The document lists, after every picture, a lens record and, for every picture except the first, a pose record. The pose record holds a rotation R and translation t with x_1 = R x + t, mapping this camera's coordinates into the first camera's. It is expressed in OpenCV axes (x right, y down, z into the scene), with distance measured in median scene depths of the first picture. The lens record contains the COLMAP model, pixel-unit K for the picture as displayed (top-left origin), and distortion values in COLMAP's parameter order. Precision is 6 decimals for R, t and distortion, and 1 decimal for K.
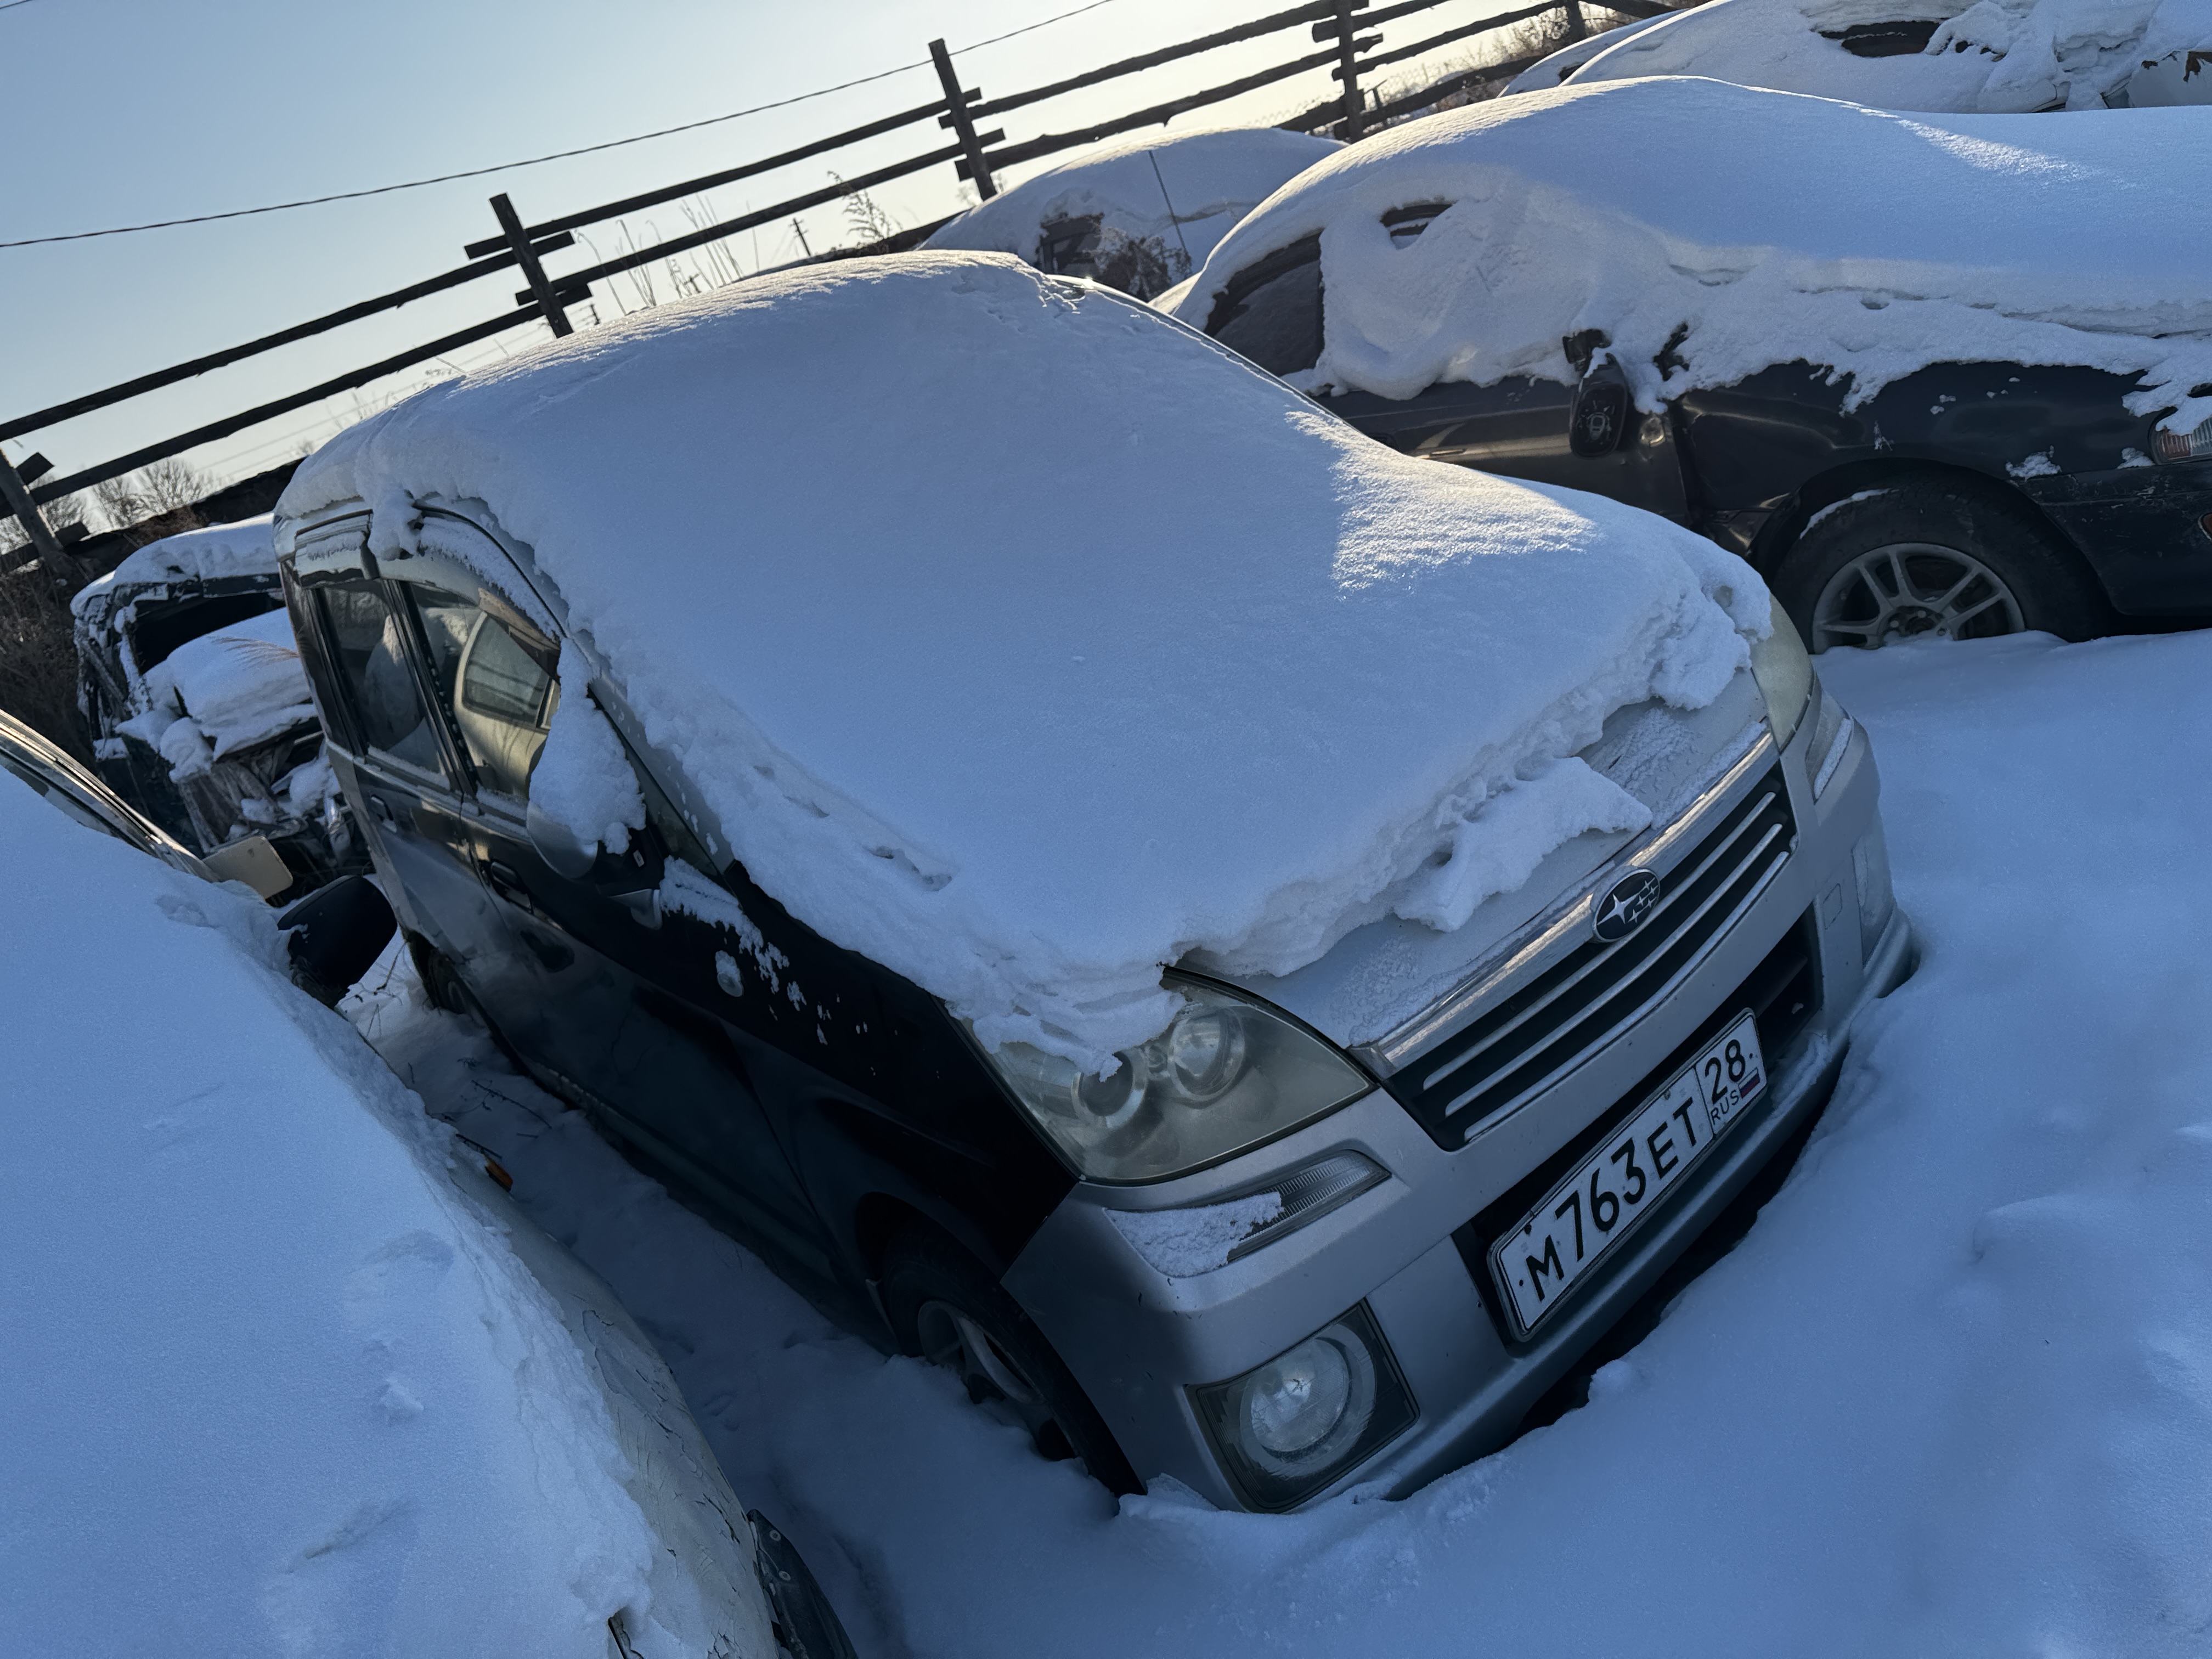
lens RADIAL K [[1569.3, 0, 1098.5], [0, 1569.3, 835.6], [0, 0, 1]] dist [0.039655, -0.033933]
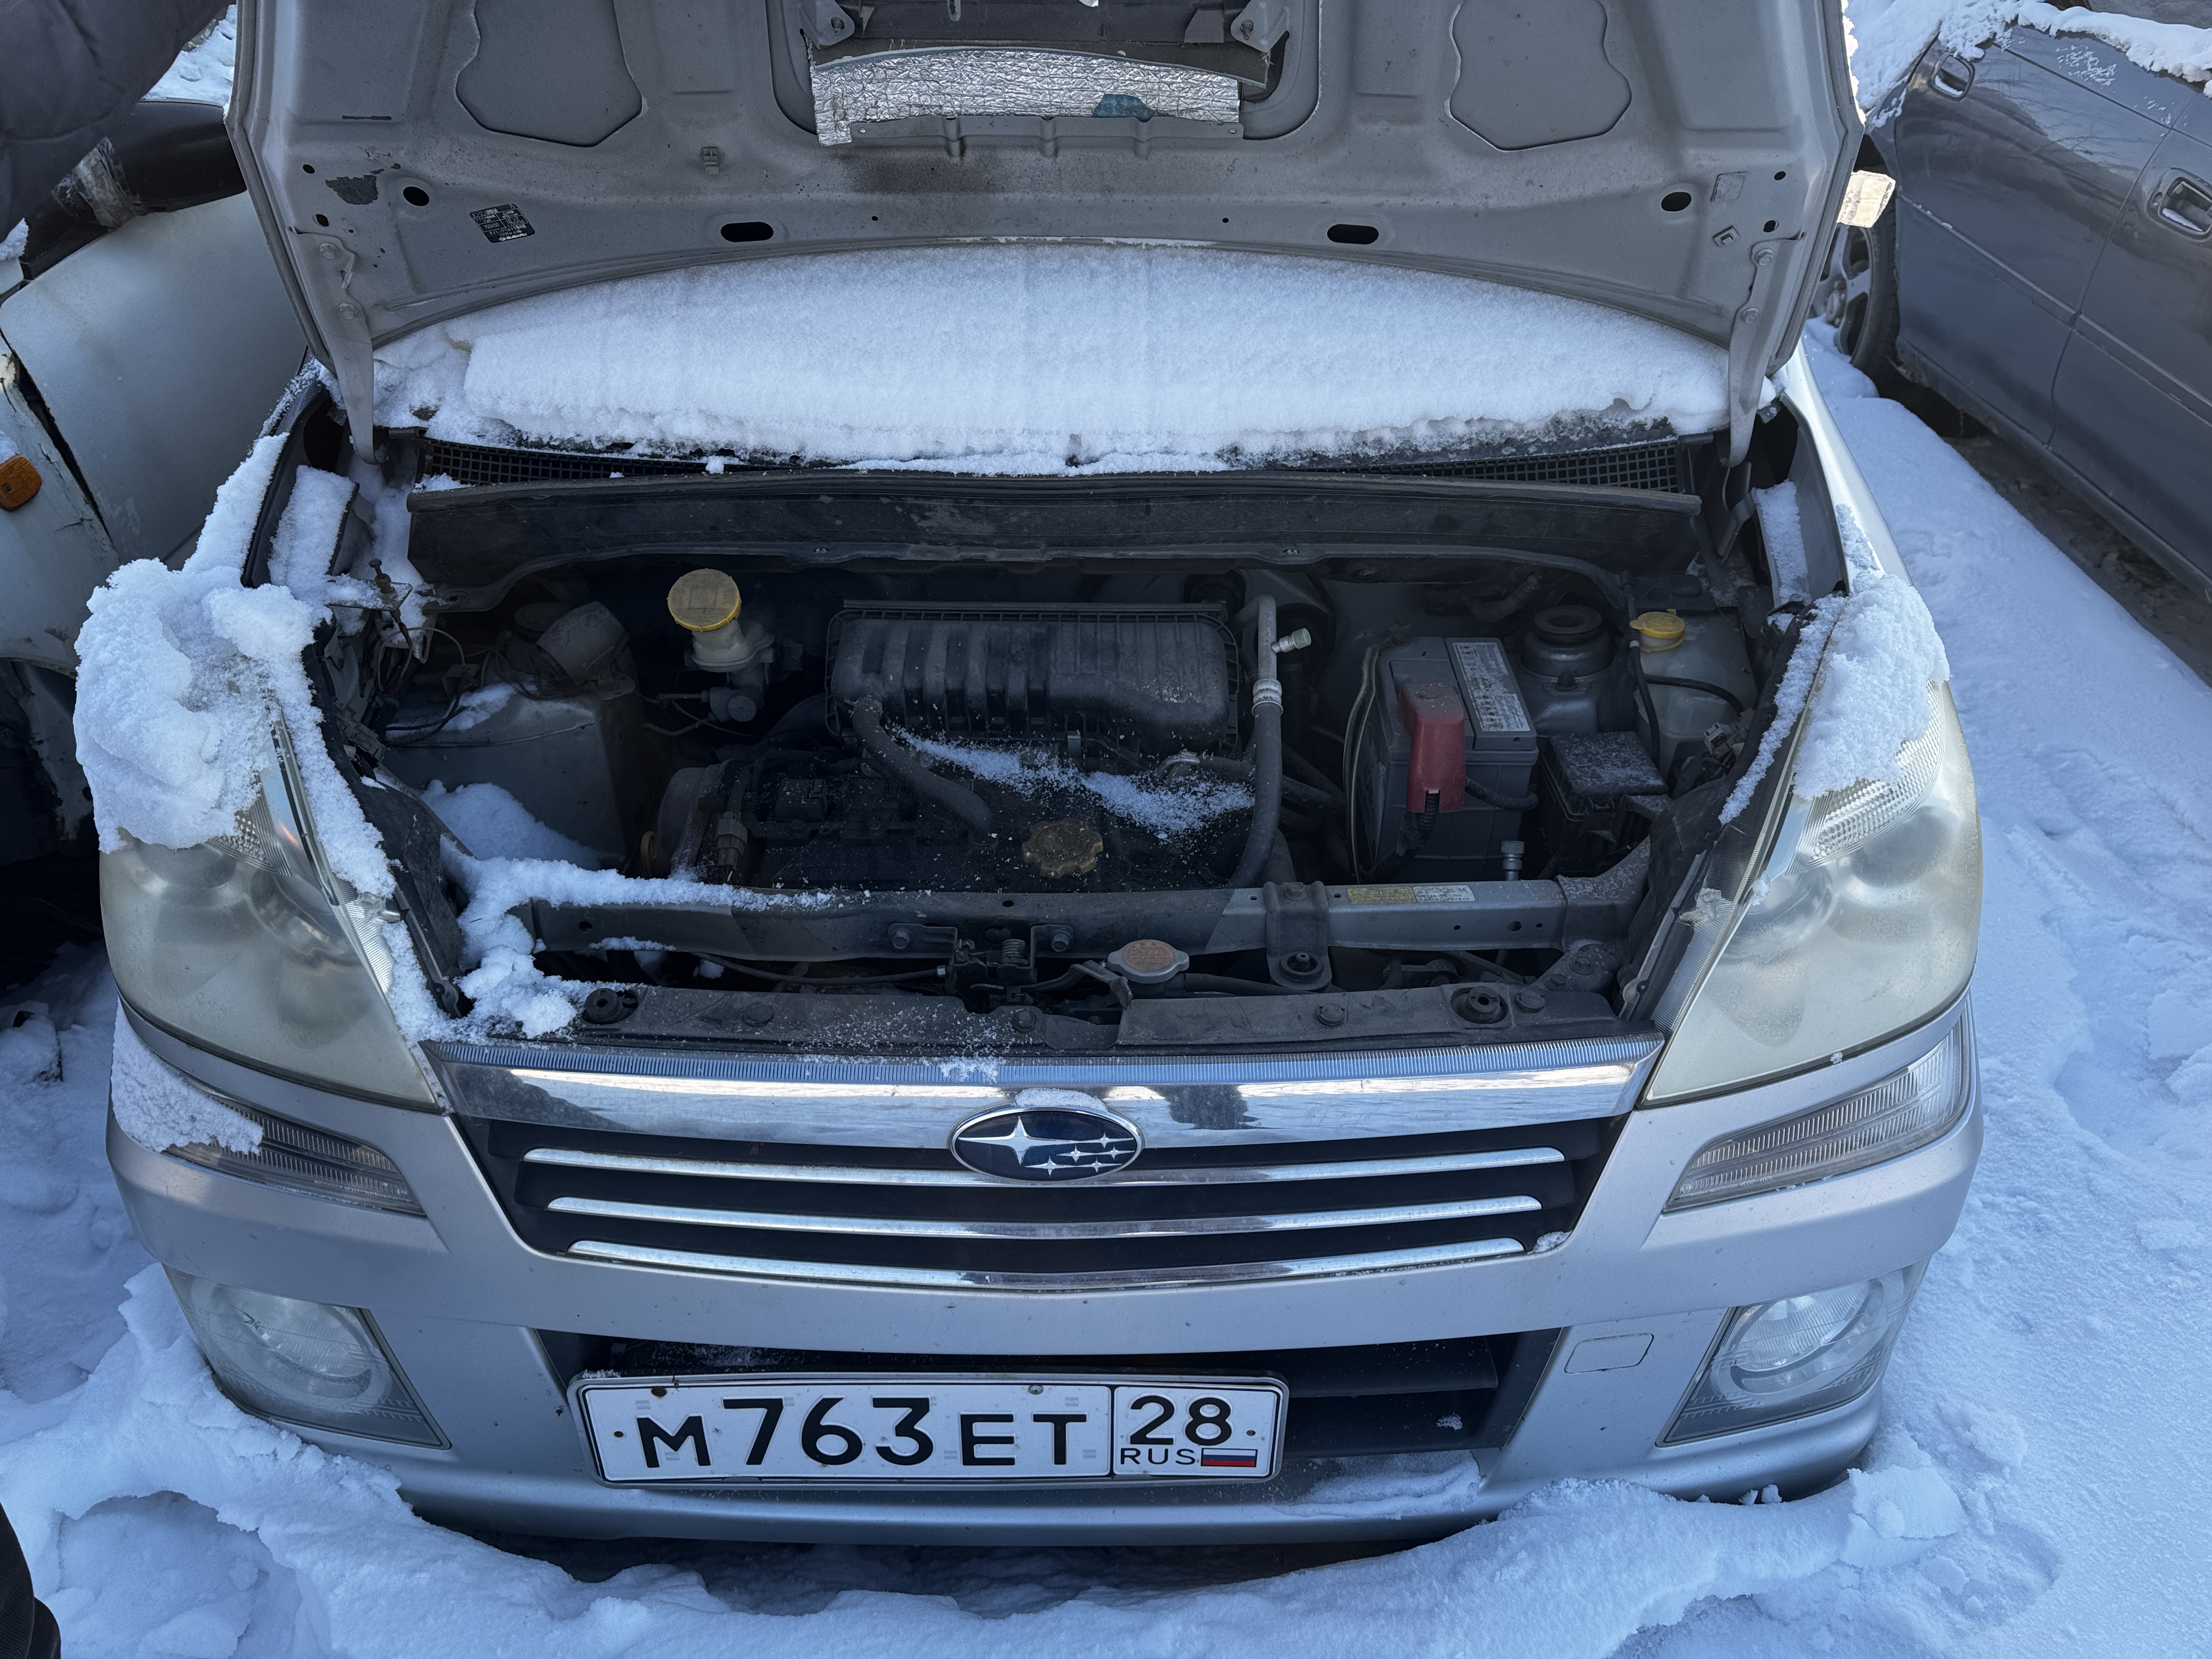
lens RADIAL K [[1569.3, 0, 1098.5], [0, 1569.3, 835.6], [0, 0, 1]] dist [0.039655, -0.033933]
pose [[0.735420, 0.602567, -0.309953, 0.428542], [-0.460194, 0.779889, 0.424258, -0.277025], [0.497373, -0.169369, 0.850843, 0.502611]]
